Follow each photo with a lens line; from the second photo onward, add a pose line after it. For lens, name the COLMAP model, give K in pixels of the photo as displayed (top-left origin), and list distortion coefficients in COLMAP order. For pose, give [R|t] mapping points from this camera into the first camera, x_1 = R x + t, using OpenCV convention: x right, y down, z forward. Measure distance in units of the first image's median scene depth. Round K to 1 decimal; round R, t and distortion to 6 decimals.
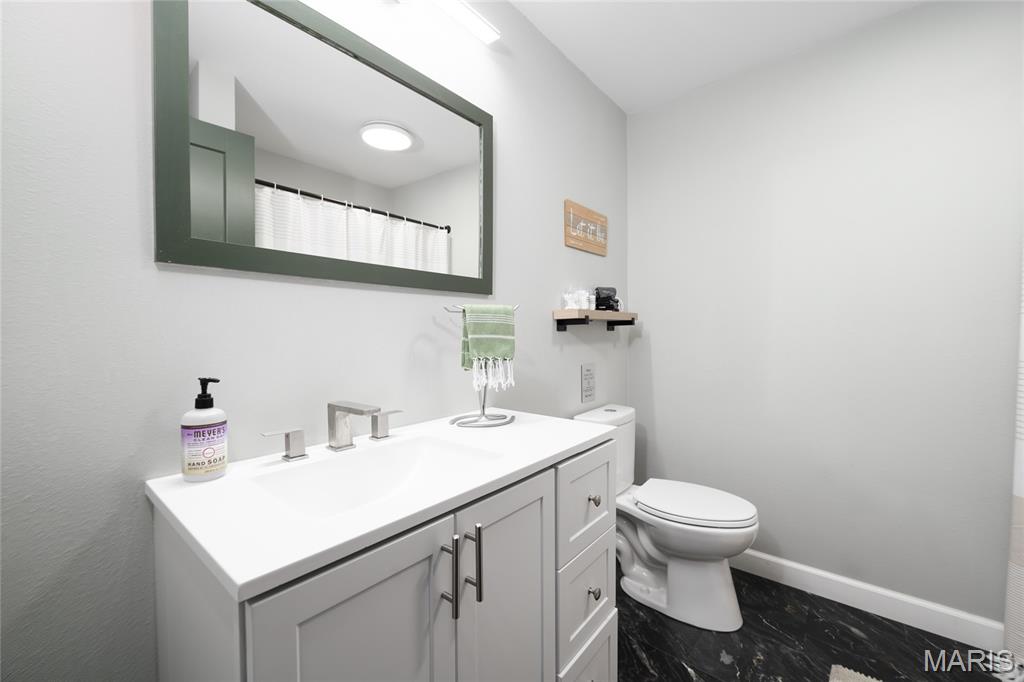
lens RADIAL K [[417.3, 0, 513.2], [0, 417.3, 335.6], [0, 0, 1]] dist [0.002107, -0.001564]
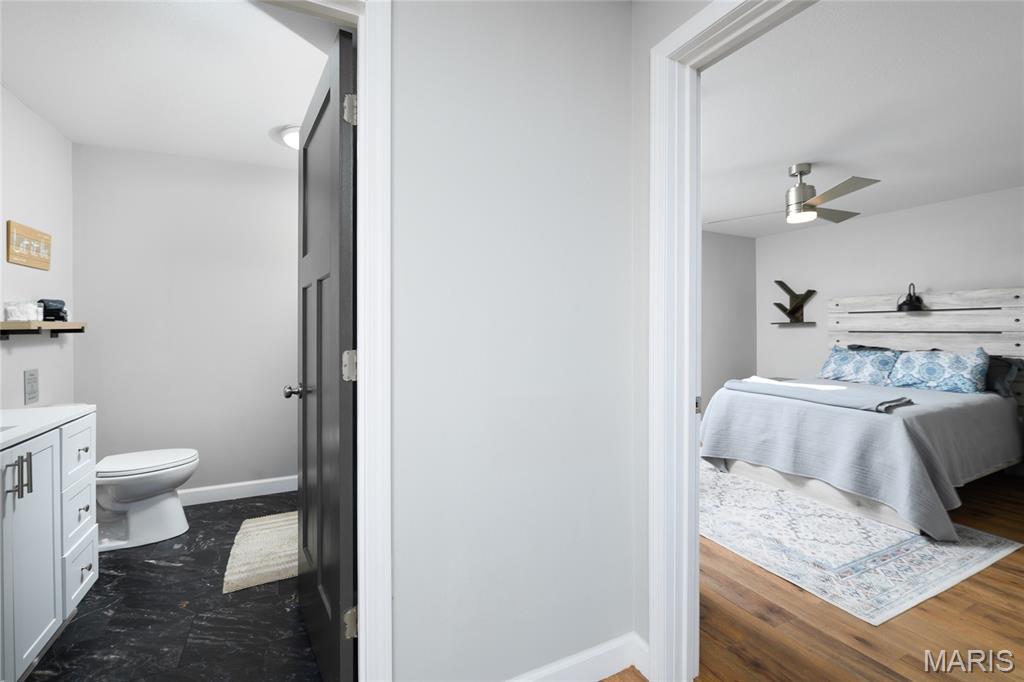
lens RADIAL K [[417.3, 0, 506.5], [0, 417.3, 331.1], [0, 0, 1]] dist [0.002107, -0.001564]
pose [[0.403687, -0.003619, 0.914890, -0.324766], [0.011234, 0.999936, -0.001002, -0.017243], [-0.914828, 0.010682, 0.403702, -0.592763]]
